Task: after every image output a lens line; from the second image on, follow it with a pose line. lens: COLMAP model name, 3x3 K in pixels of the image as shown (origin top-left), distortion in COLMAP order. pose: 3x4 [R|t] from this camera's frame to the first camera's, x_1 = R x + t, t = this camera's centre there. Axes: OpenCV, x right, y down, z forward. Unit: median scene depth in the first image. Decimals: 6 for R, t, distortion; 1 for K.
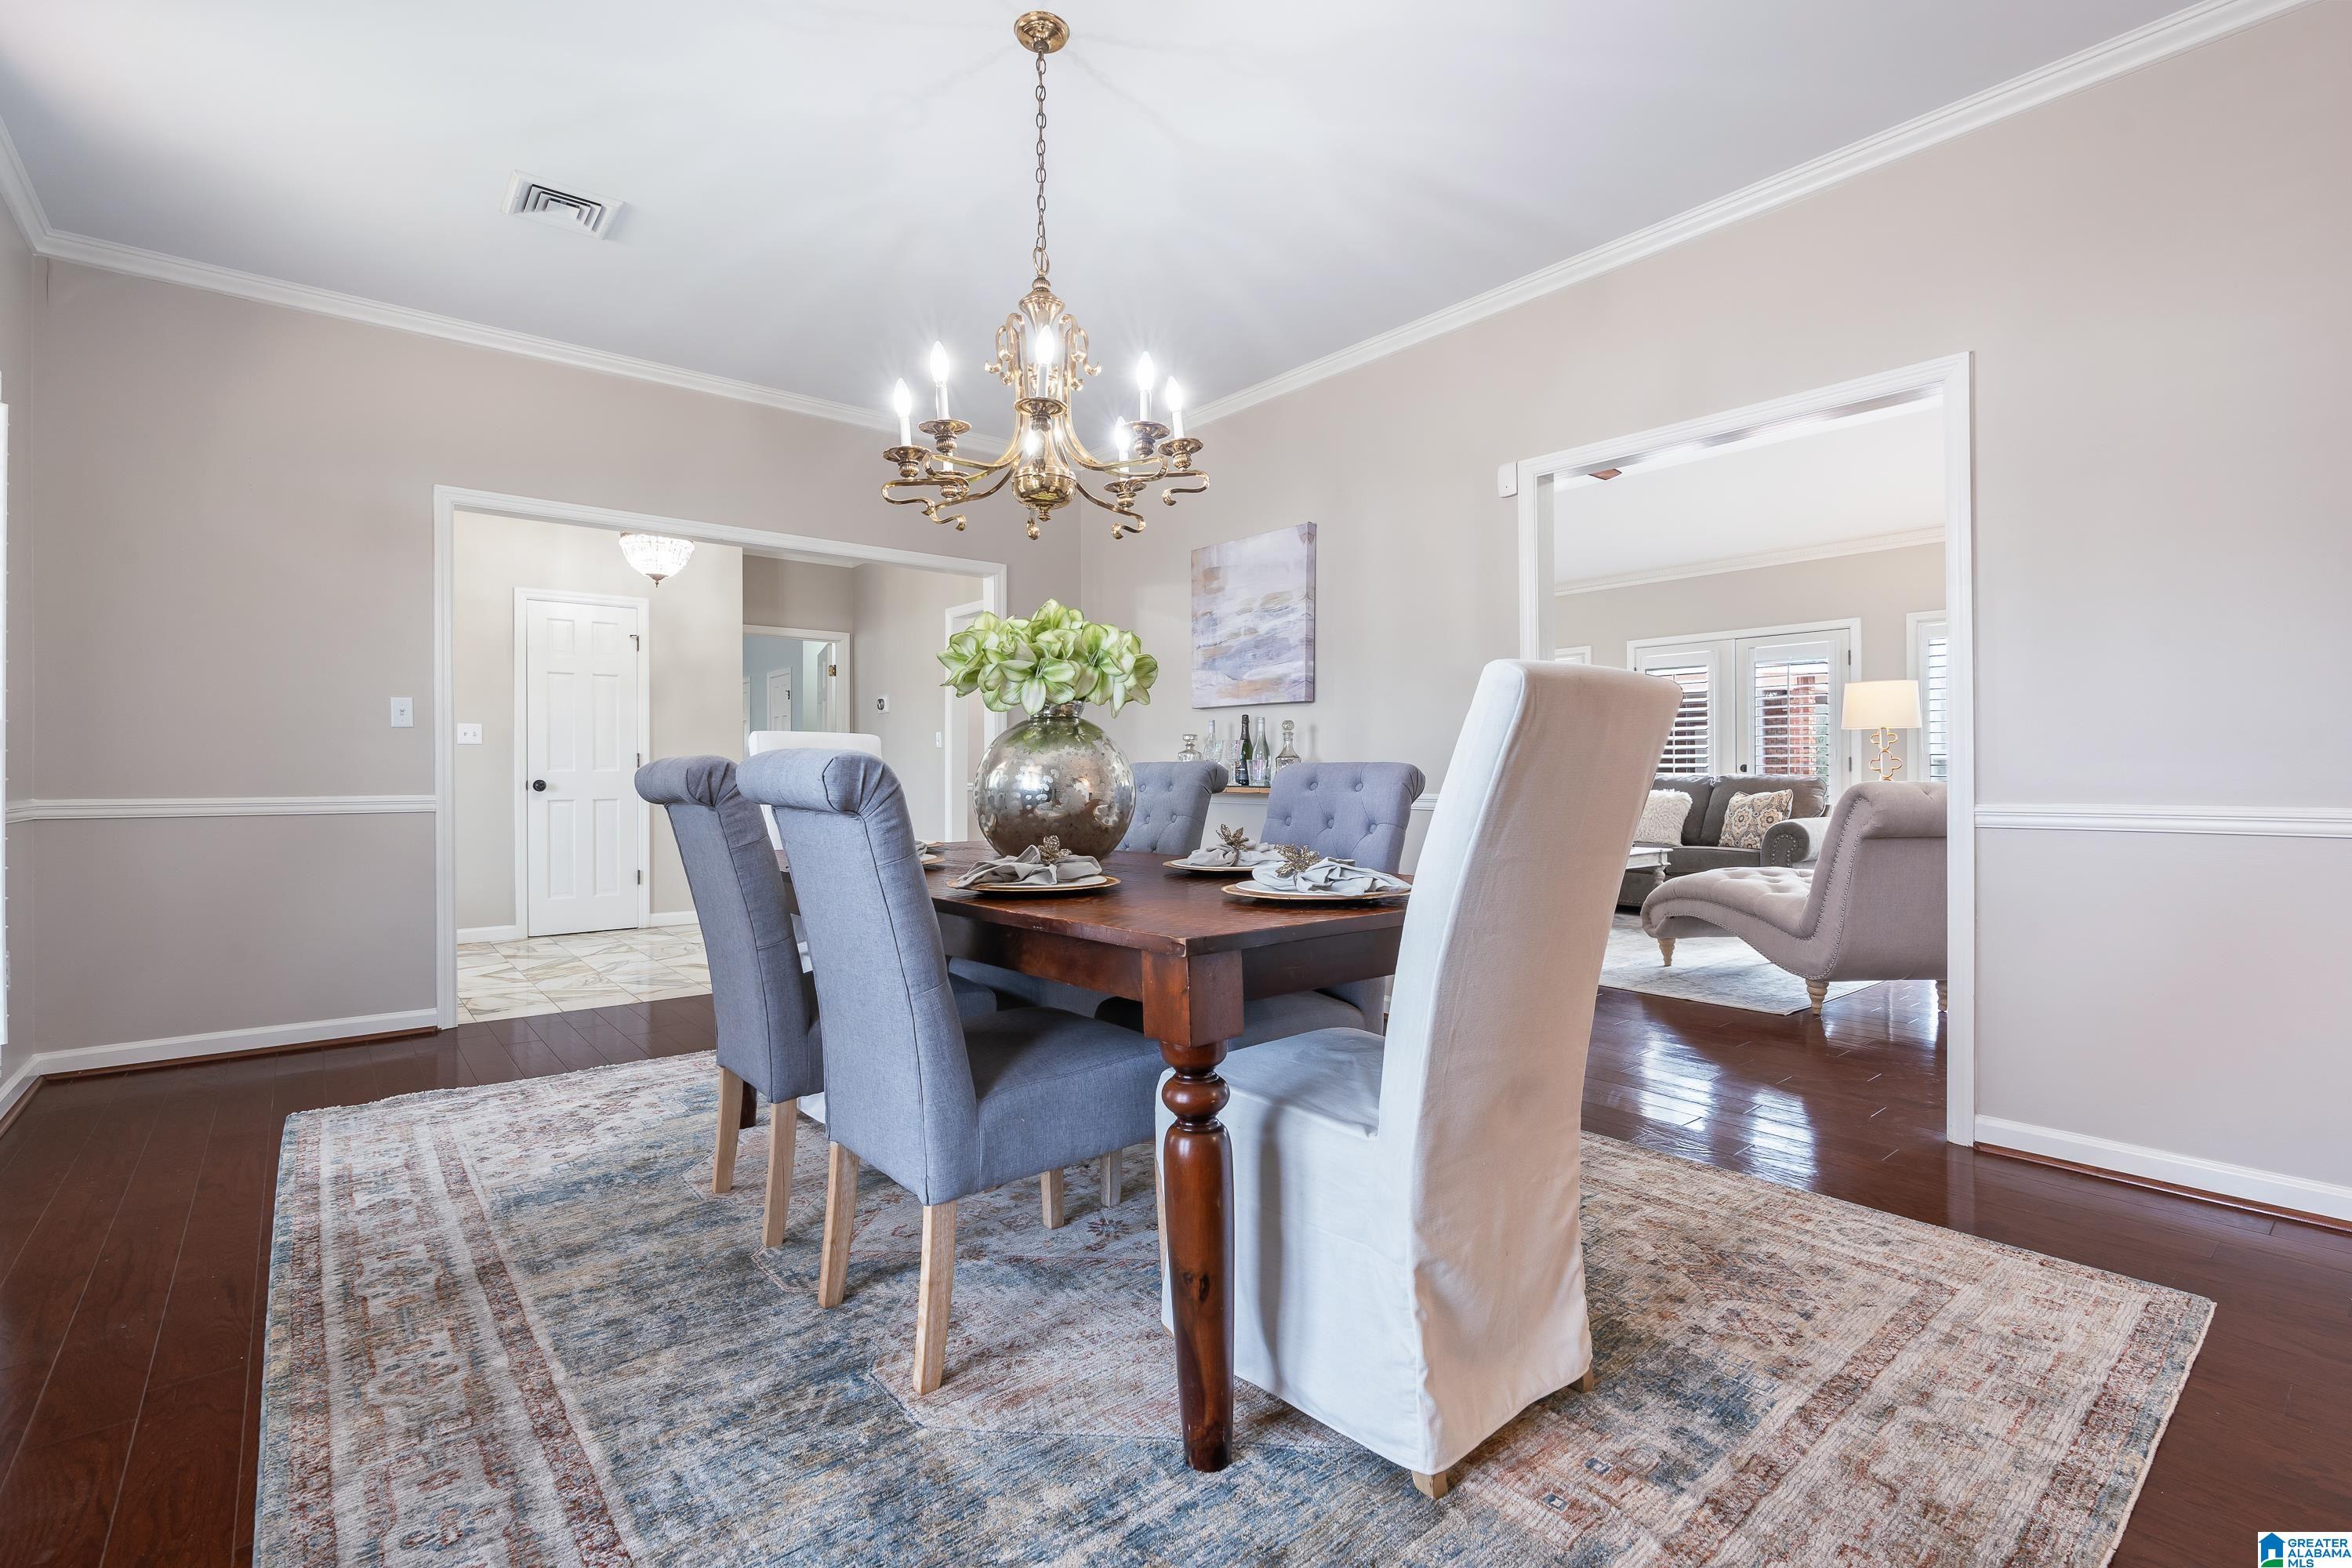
lens RADIAL K [[1070.6, 0, 1168.7], [0, 1070.6, 783.0], [0, 0, 1]] dist [-0.011485, 0.003236]
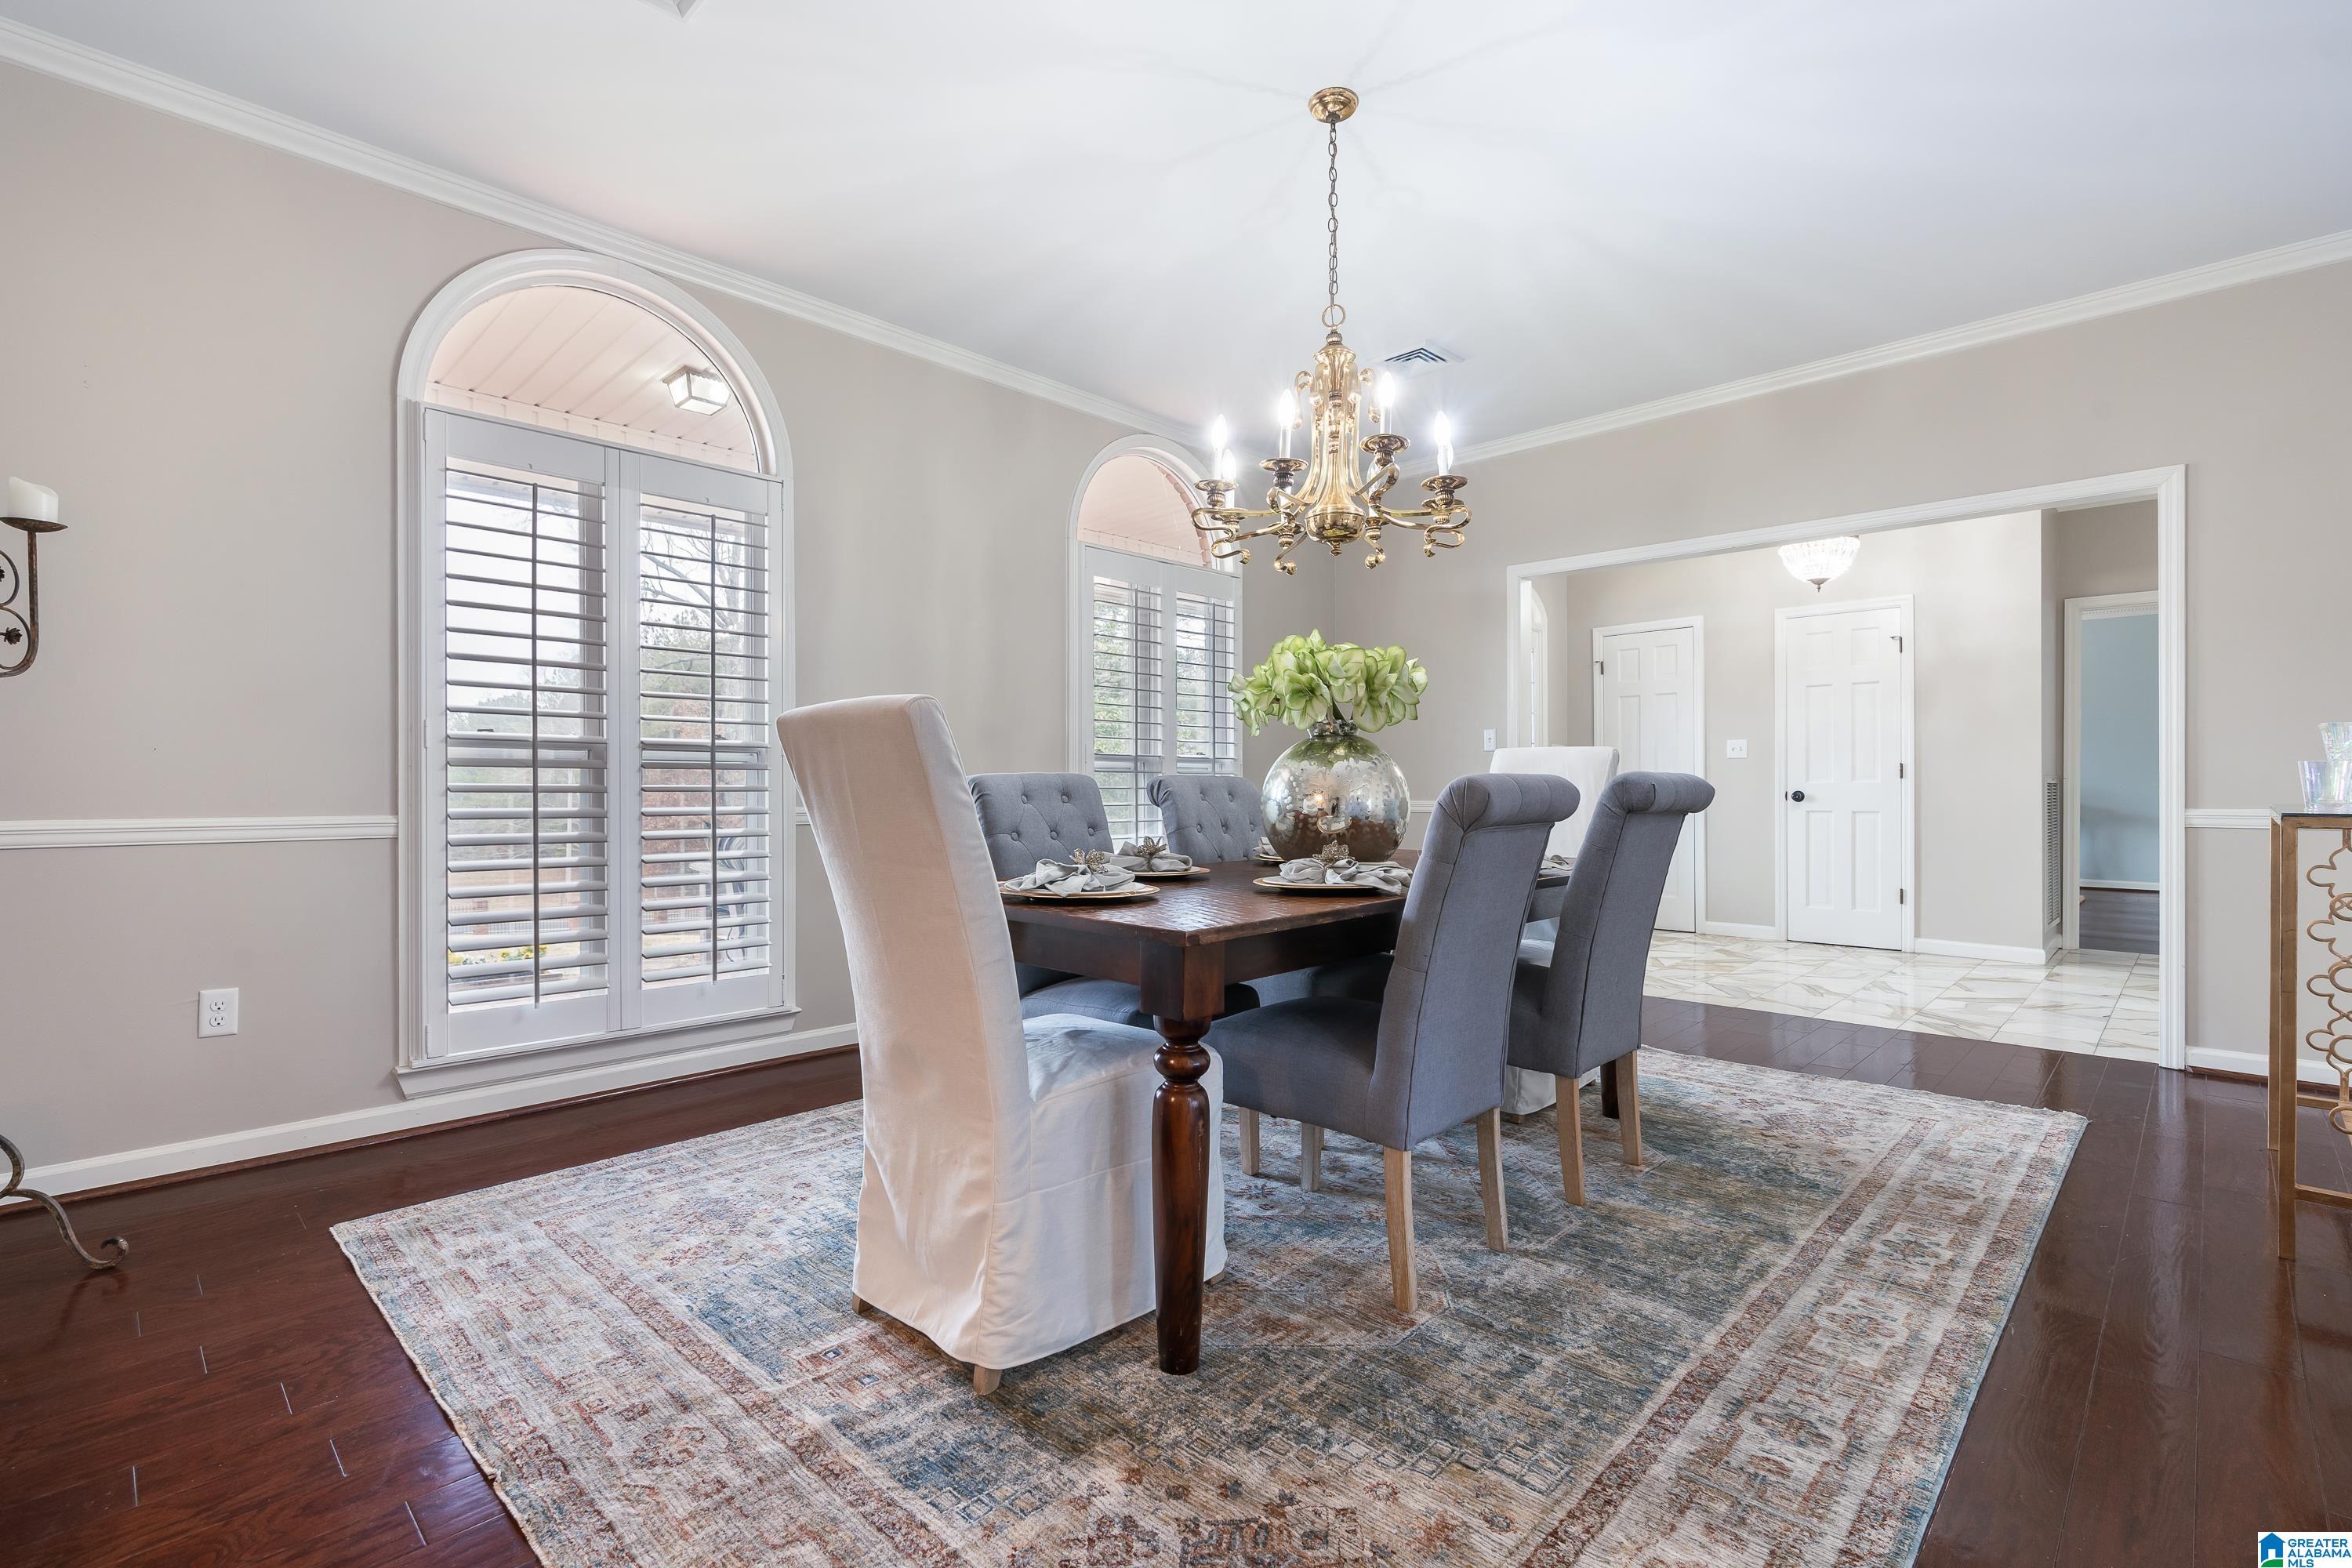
lens RADIAL K [[1070.6, 0, 1166.3], [0, 1070.6, 780.9], [0, 0, 1]] dist [-0.011485, 0.003236]
pose [[0.105710, 0.000869, -0.994397, 0.420347], [-0.010921, 0.999940, -0.000287, -0.006060], [0.994337, 0.010890, 0.105713, 0.312322]]
